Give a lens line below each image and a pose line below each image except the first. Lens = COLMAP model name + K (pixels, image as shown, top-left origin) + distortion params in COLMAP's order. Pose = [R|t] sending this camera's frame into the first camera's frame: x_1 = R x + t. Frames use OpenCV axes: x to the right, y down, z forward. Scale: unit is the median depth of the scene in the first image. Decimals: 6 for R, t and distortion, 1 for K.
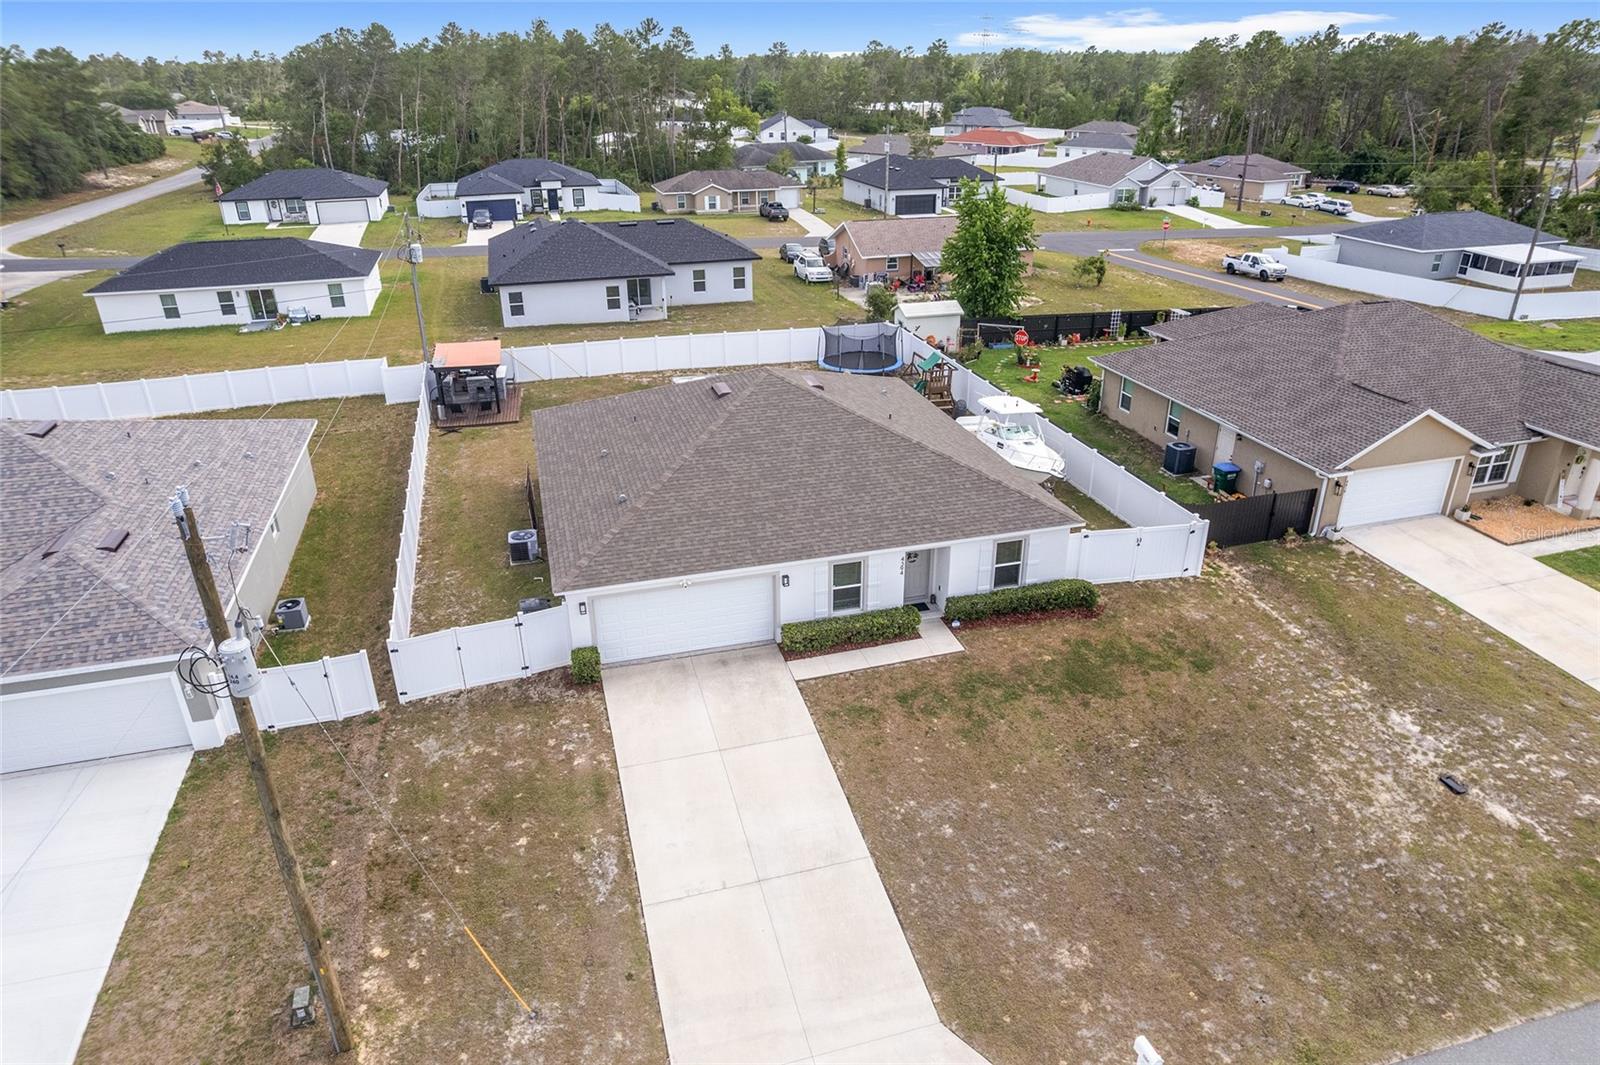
lens RADIAL K [[1023.7, 0, 805.7], [0, 1023.7, 549.9], [0, 0, 1]] dist [-0.084840, 0.076379]
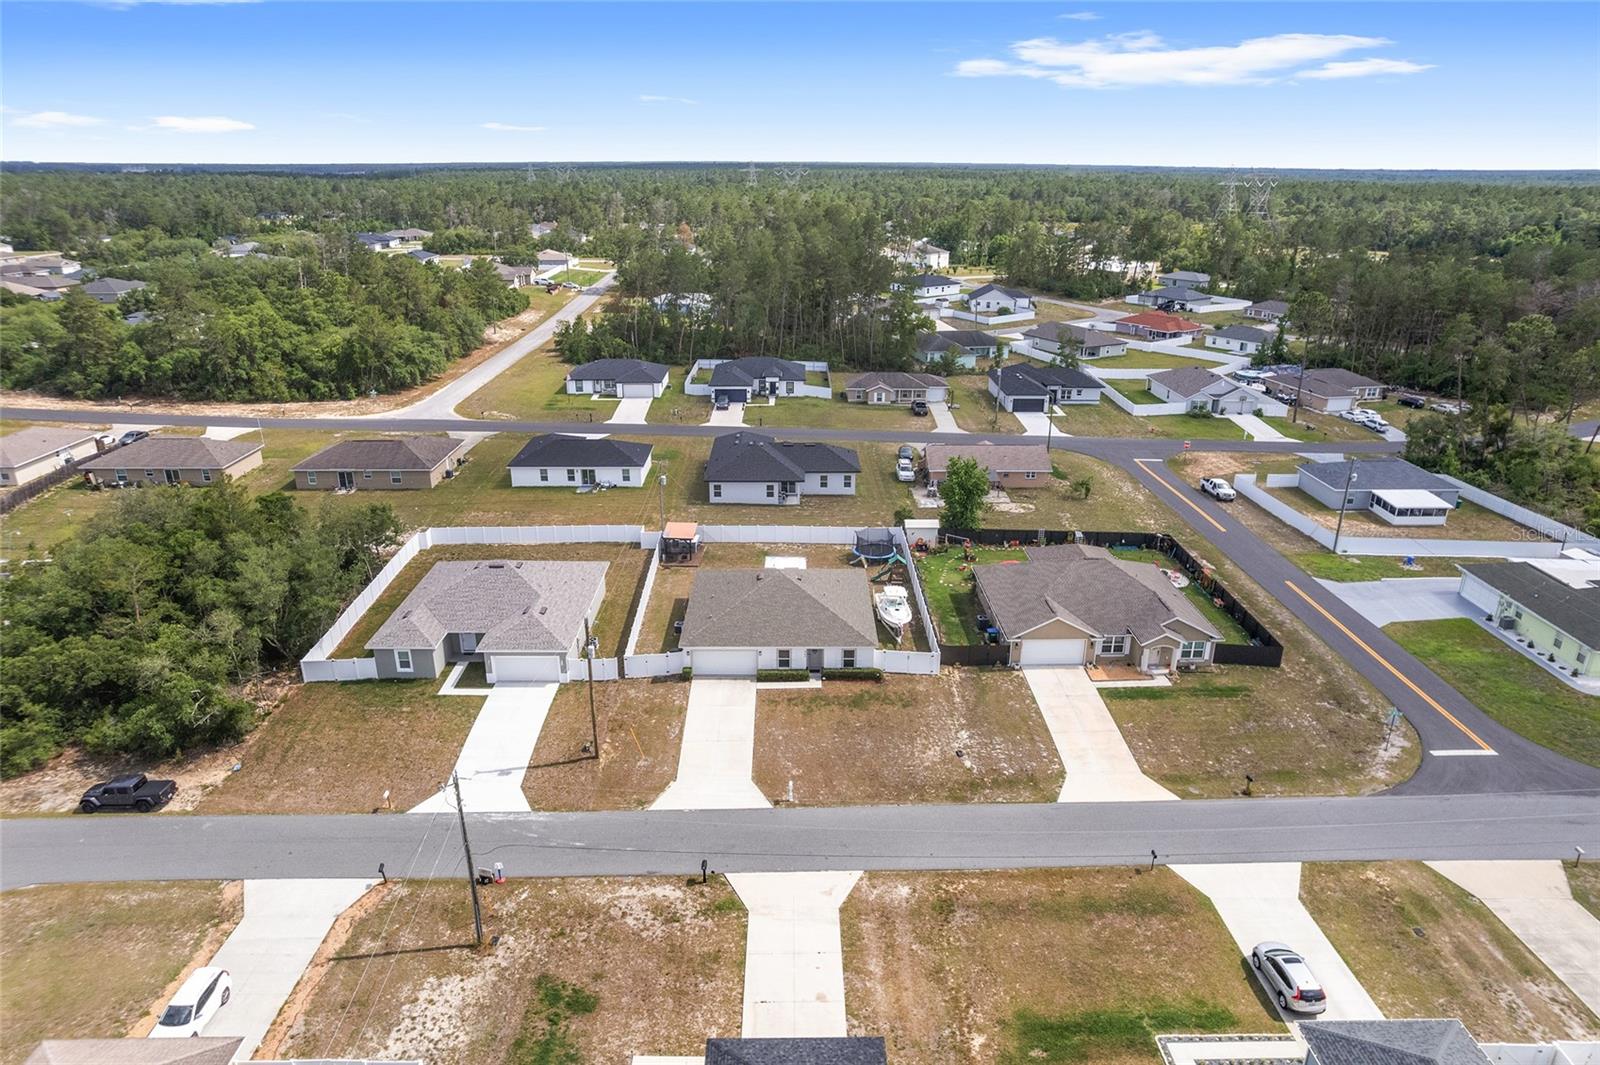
lens RADIAL K [[1023.7, 0, 805.7], [0, 1023.7, 549.9], [0, 0, 1]] dist [-0.084840, 0.076379]
pose [[0.964945, 0.104852, -0.240598, 0.588610], [-0.123937, 0.990121, -0.065570, -0.065374], [0.231346, 0.093091, 0.968407, -1.346912]]
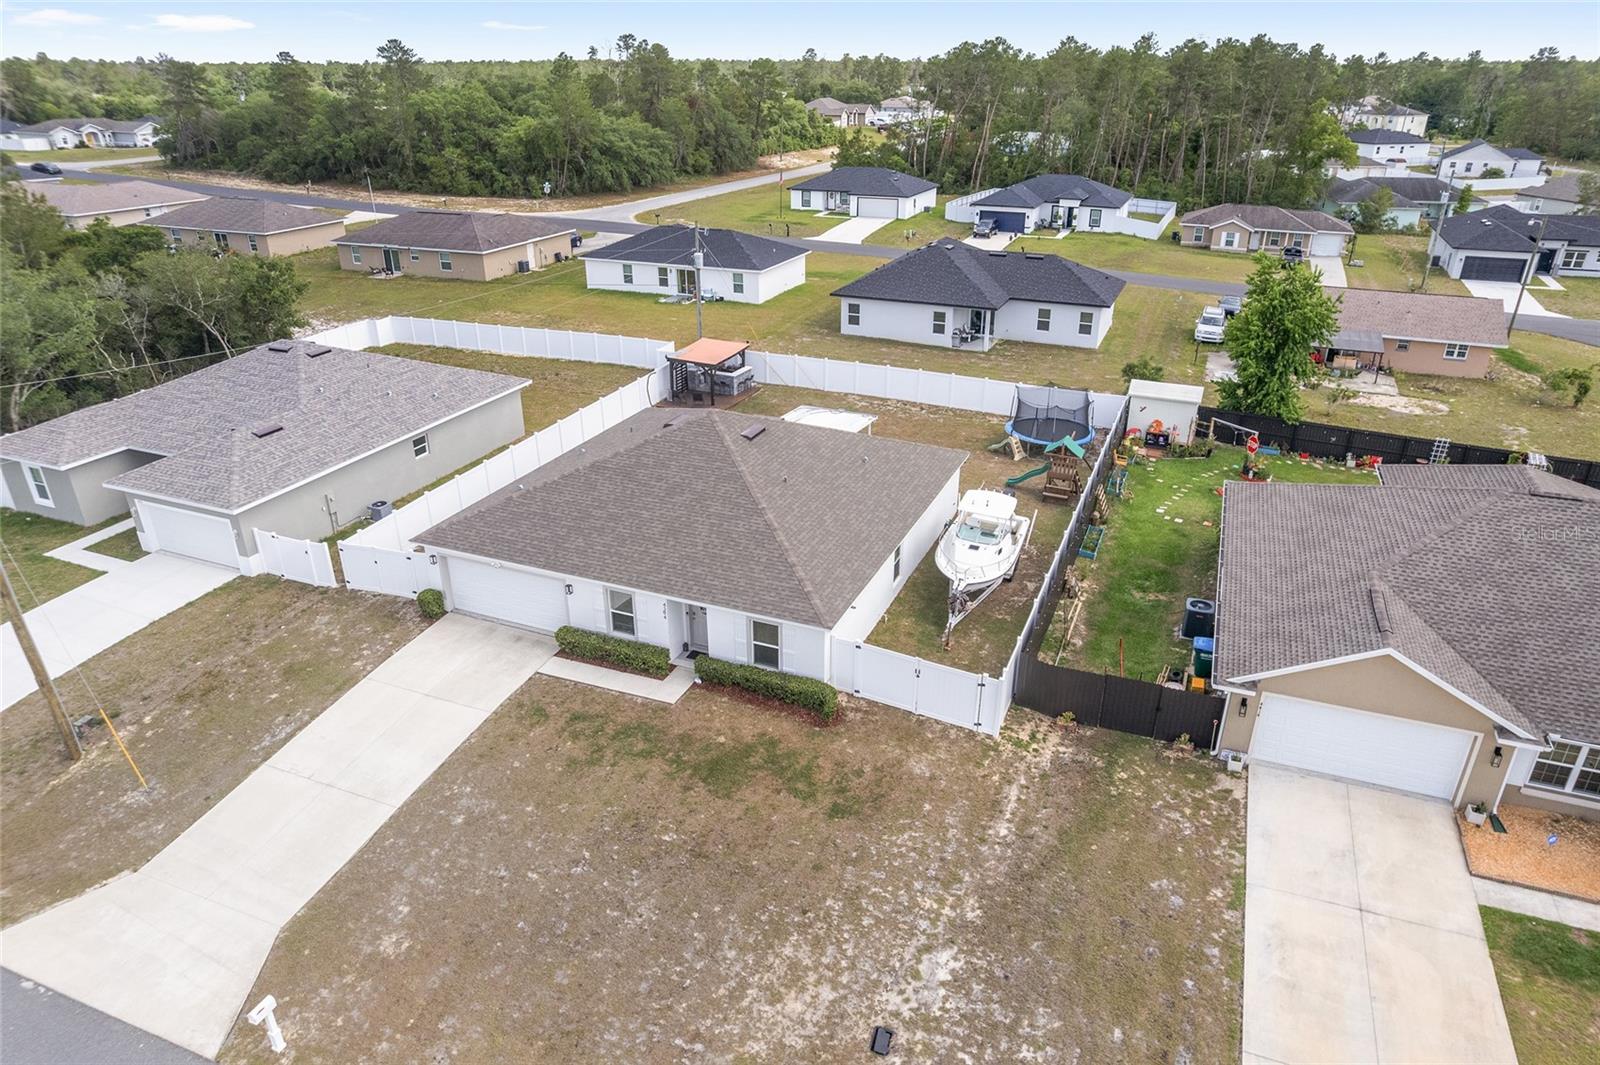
lens RADIAL K [[1023.7, 0, 805.7], [0, 1023.7, 549.9], [0, 0, 1]] dist [-0.084840, 0.076379]
pose [[0.781608, 0.277337, -0.558725, 0.653886], [-0.275770, 0.957068, 0.089287, -0.150829], [0.559500, 0.084292, 0.824533, 0.154549]]
